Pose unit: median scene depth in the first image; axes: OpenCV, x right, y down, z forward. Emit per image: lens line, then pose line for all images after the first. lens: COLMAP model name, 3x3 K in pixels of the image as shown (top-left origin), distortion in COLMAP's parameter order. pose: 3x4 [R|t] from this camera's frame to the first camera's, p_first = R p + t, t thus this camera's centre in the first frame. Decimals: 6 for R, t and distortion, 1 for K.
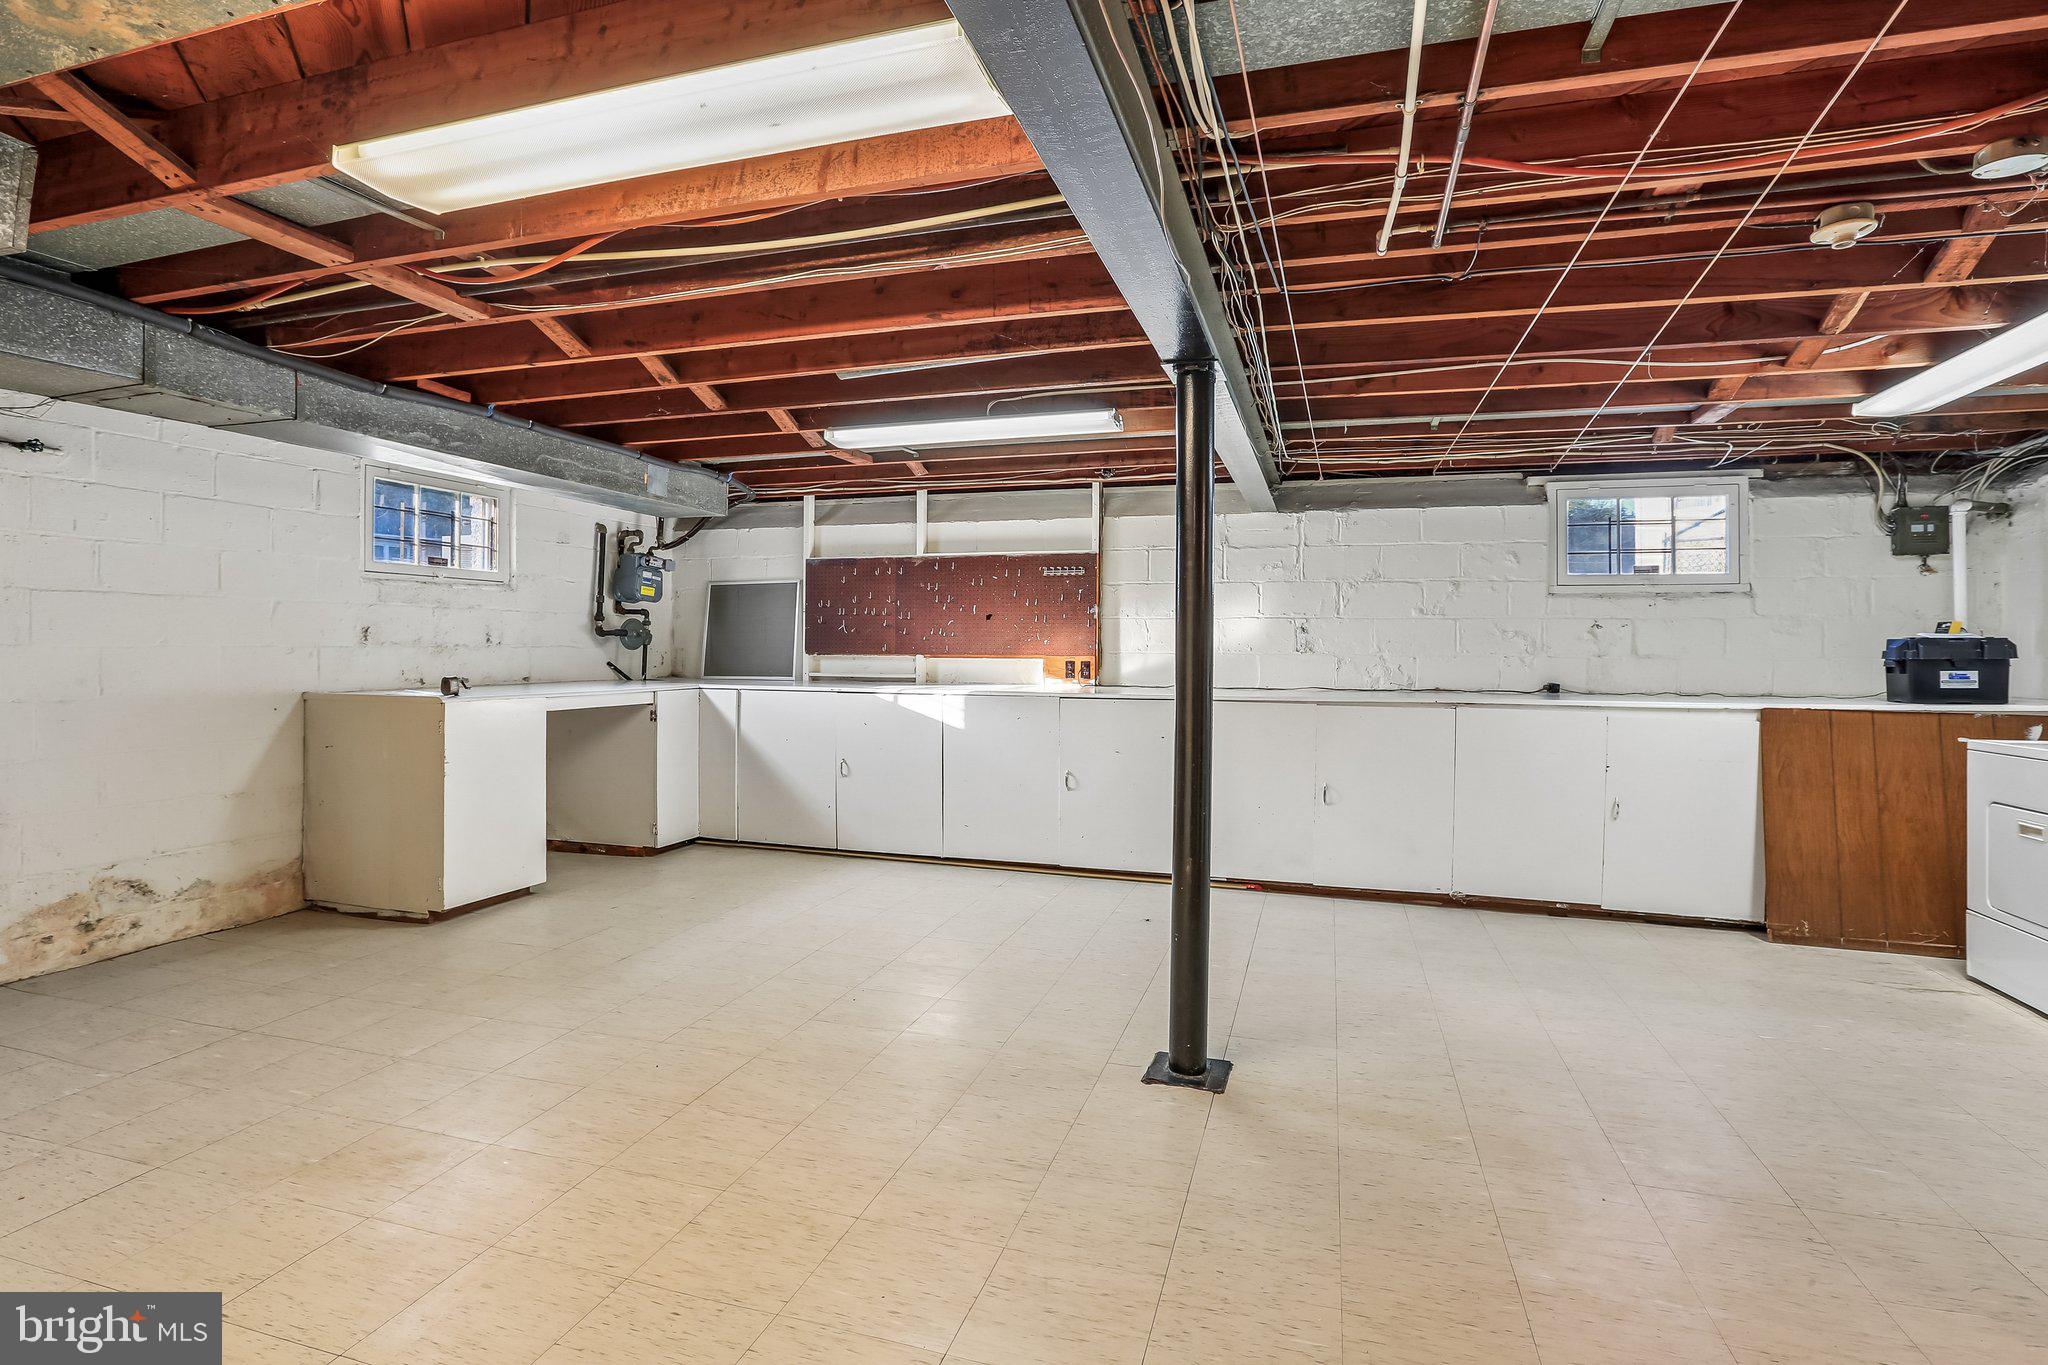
lens RADIAL K [[948.1, 0, 1019.8], [0, 948.1, 651.9], [0, 0, 1]] dist [-0.055892, 0.020918]
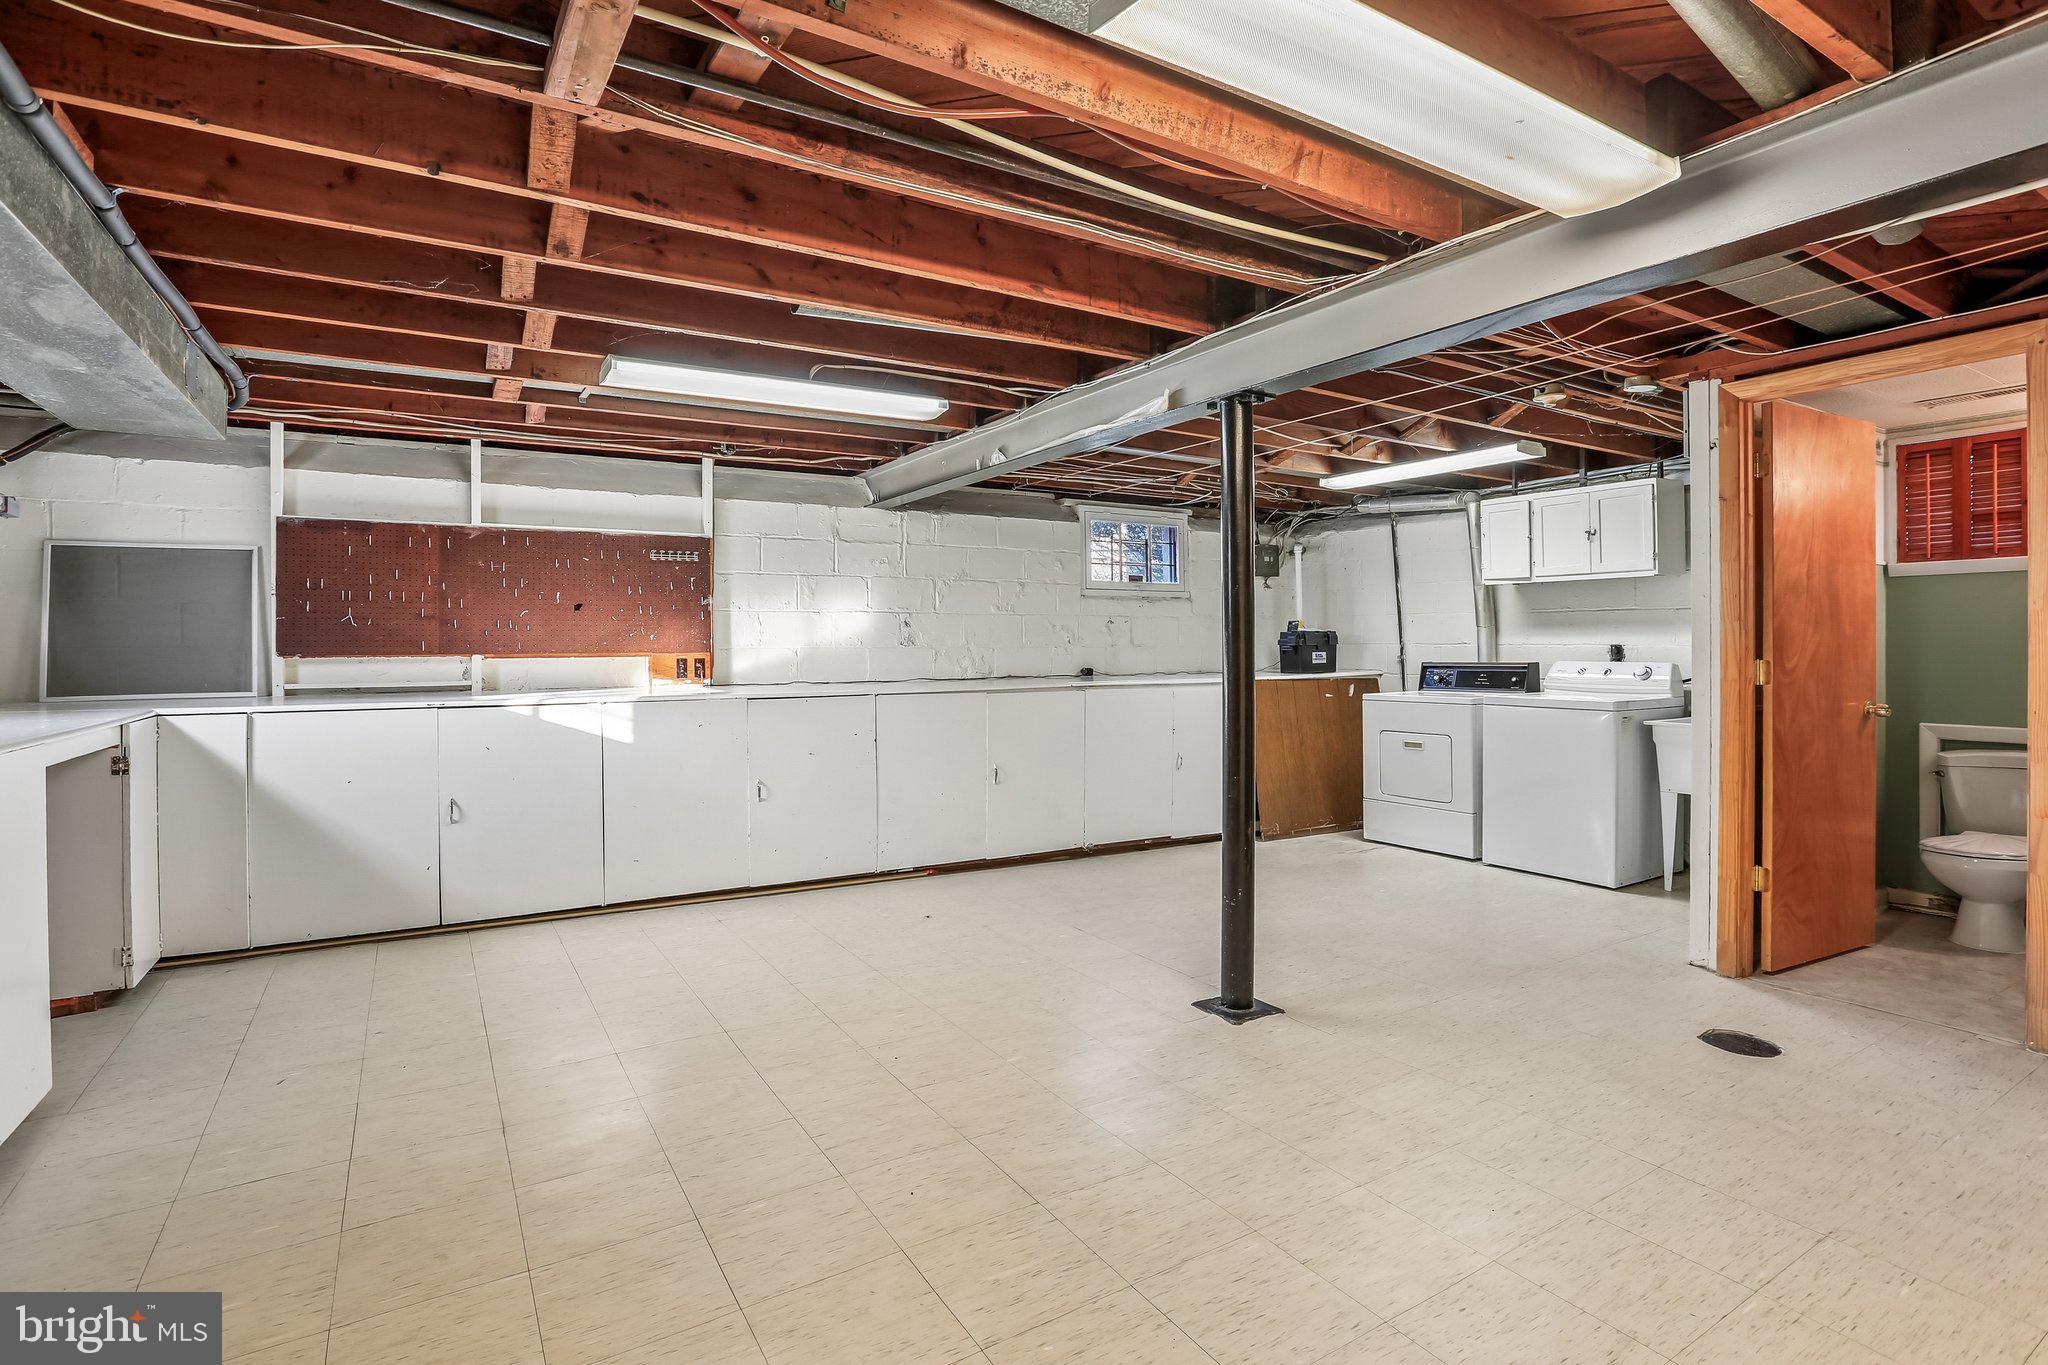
lens RADIAL K [[986.2, 0, 935.1], [0, 986.2, 653.3], [0, 0, 1]] dist [-0.060482, 0.024935]
pose [[0.697096, -0.016948, 0.716777, -0.501616], [0.011367, 0.999856, 0.012587, -0.004659], [-0.716887, -0.000627, 0.697189, 0.230197]]
